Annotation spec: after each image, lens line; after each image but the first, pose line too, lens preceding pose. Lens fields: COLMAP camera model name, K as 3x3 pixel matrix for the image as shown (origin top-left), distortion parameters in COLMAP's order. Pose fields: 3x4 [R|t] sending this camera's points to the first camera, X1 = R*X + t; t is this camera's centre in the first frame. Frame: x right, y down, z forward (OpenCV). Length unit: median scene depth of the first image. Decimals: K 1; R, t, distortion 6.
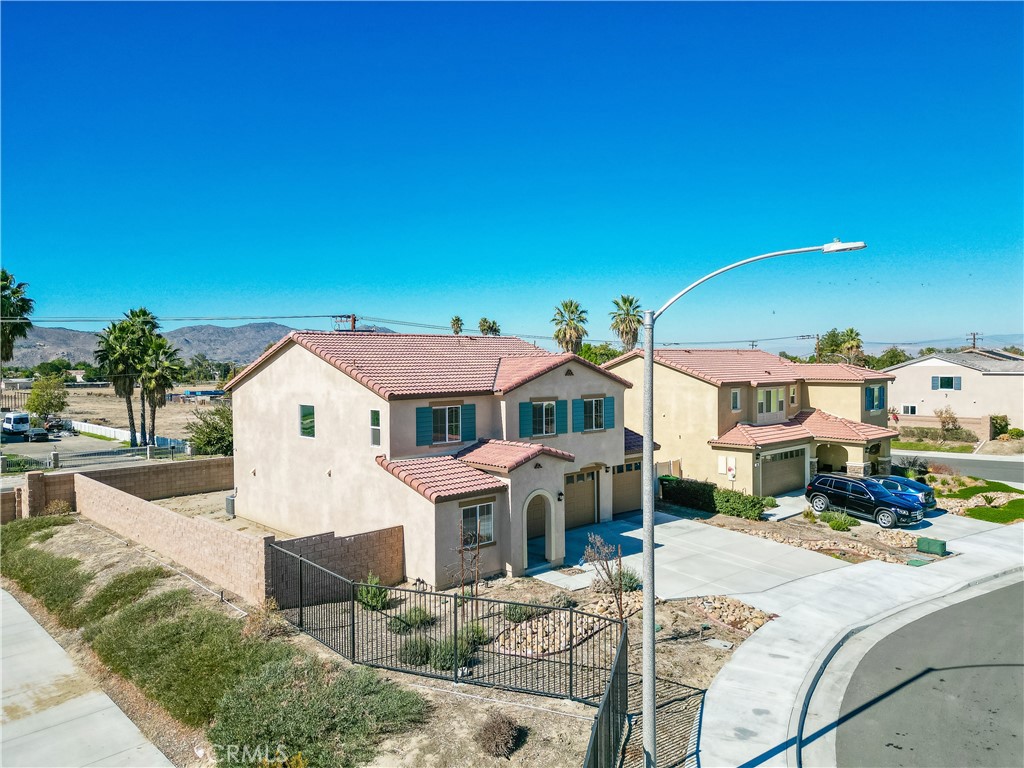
lens RADIAL K [[717.2, 0, 512.0], [0, 717.2, 384.0], [0, 0, 1]] dist [0.079487, -0.074099]
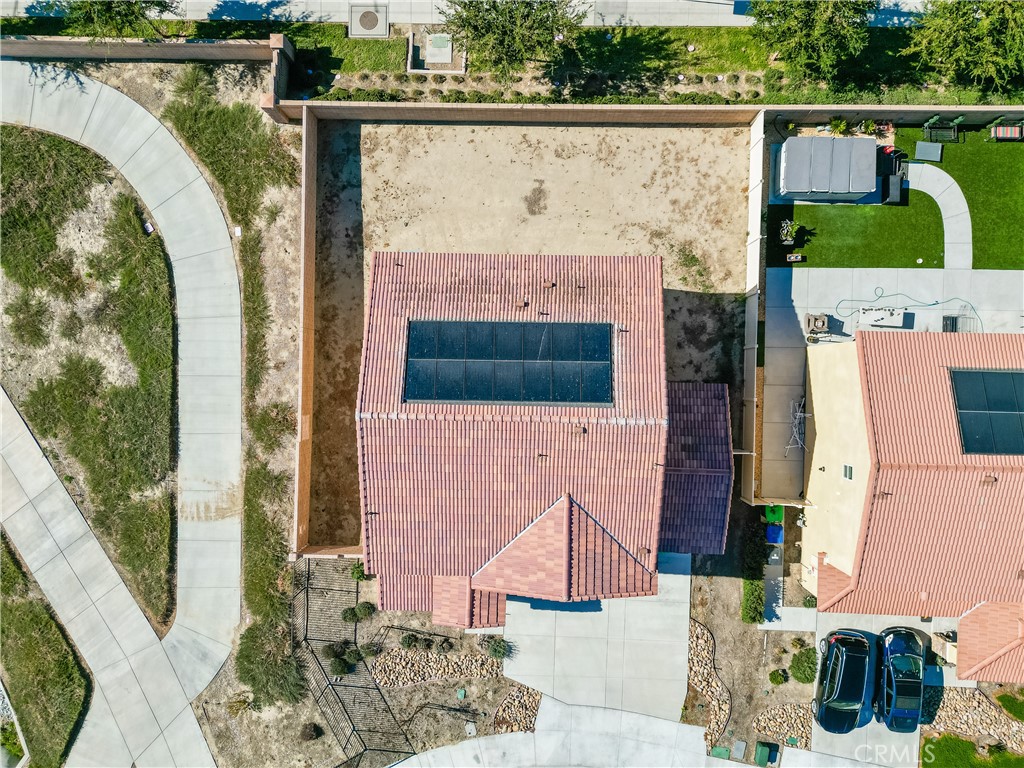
lens RADIAL K [[717.2, 0, 512.0], [0, 717.2, 384.0], [0, 0, 1]] dist [0.079487, -0.074099]
pose [[0.716268, 0.697794, -0.006634, -0.181525], [-0.001679, 0.011229, 0.999936, -1.110111], [0.697823, -0.716211, 0.009215, 1.220020]]
